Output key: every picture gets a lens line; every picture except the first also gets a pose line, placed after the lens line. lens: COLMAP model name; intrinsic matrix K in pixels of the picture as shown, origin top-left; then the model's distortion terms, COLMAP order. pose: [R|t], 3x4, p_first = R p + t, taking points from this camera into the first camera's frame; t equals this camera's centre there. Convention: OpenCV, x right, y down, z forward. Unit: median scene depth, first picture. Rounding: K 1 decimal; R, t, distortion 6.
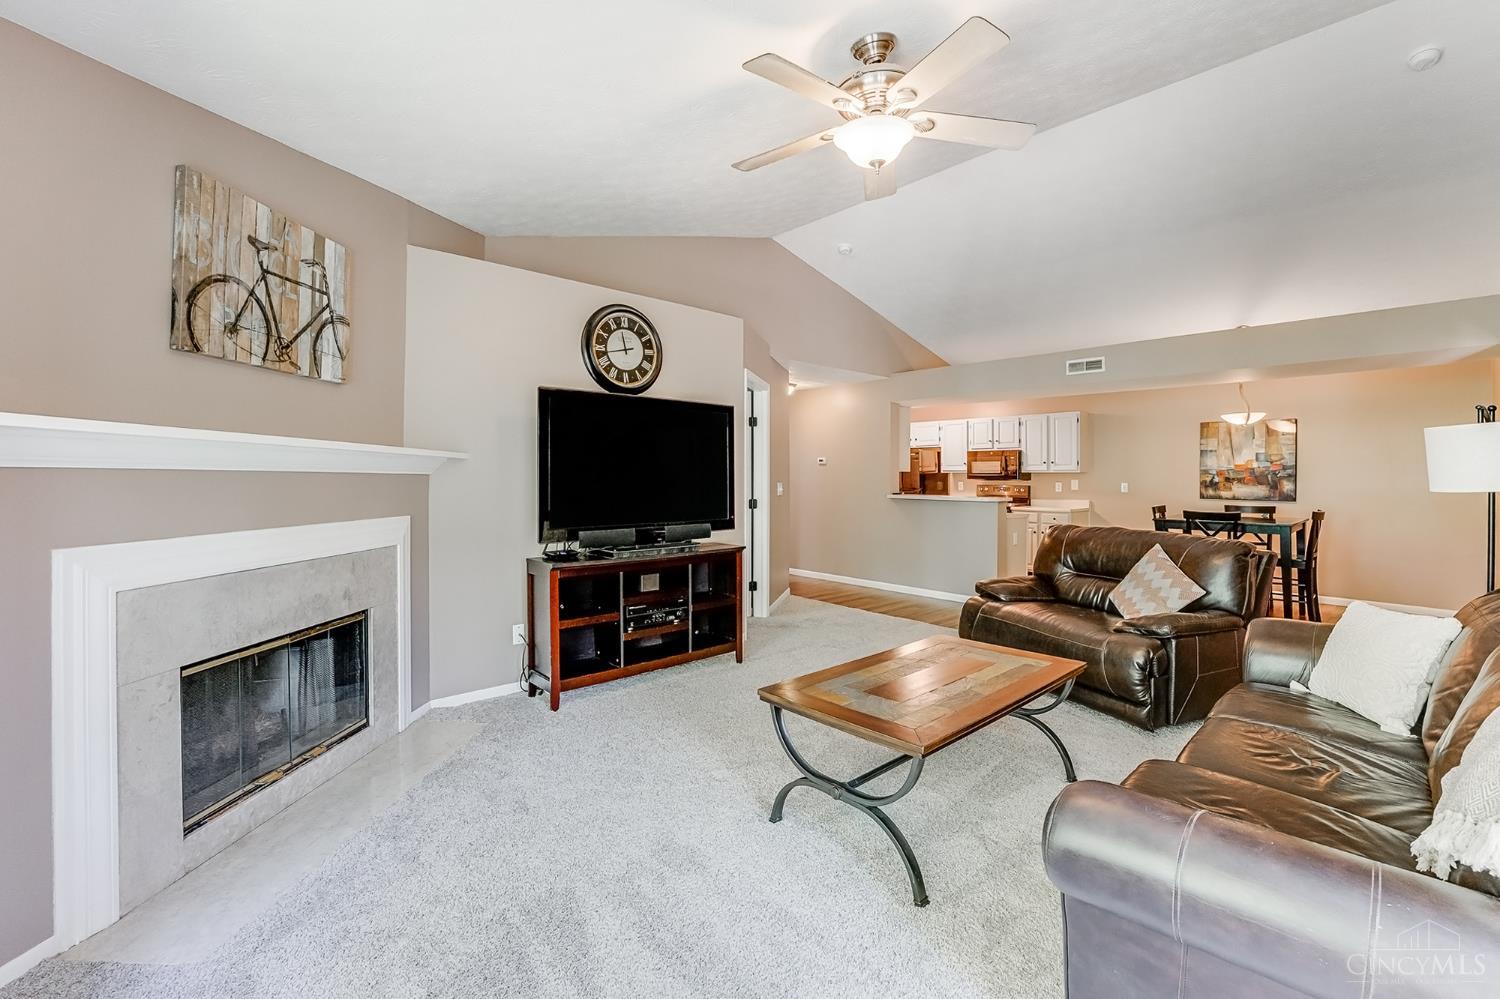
lens RADIAL K [[610.3, 0, 765.8], [0, 610.3, 476.3], [0, 0, 1]] dist [-0.038398, 0.000021]
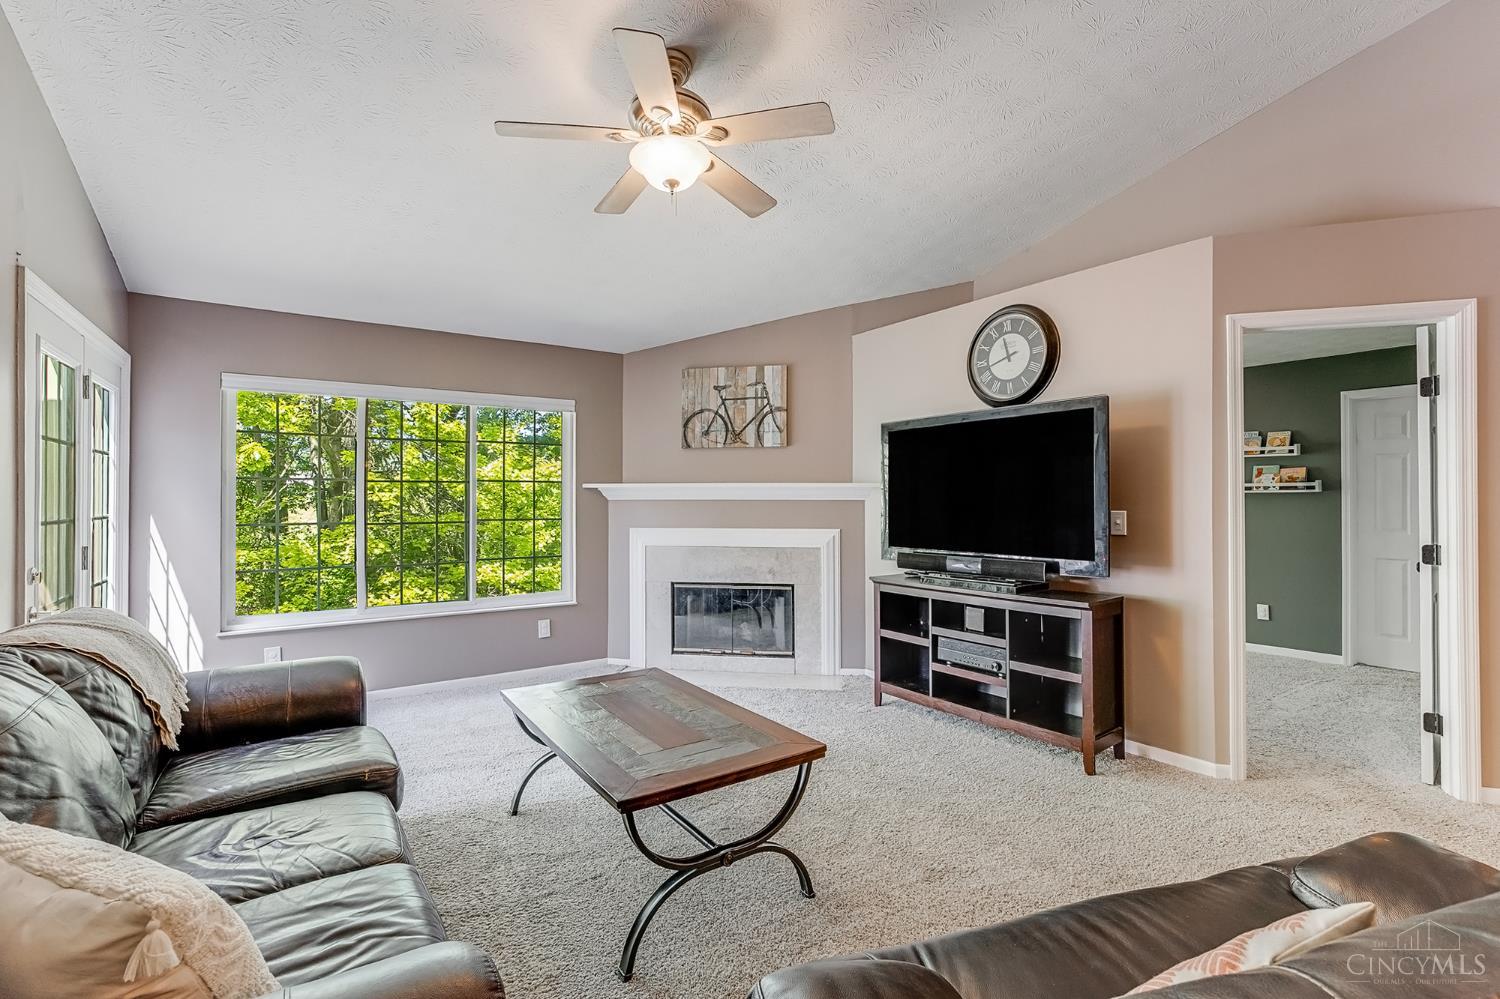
lens RADIAL K [[656.4, 0, 749.9], [0, 656.4, 494.9], [0, 0, 1]] dist [-0.041239, 0.000224]
pose [[-0.110591, -0.008788, -0.993827, 0.777828], [0.005376, 0.999941, -0.009441, -0.001855], [0.993851, -0.006386, -0.110537, 0.766695]]
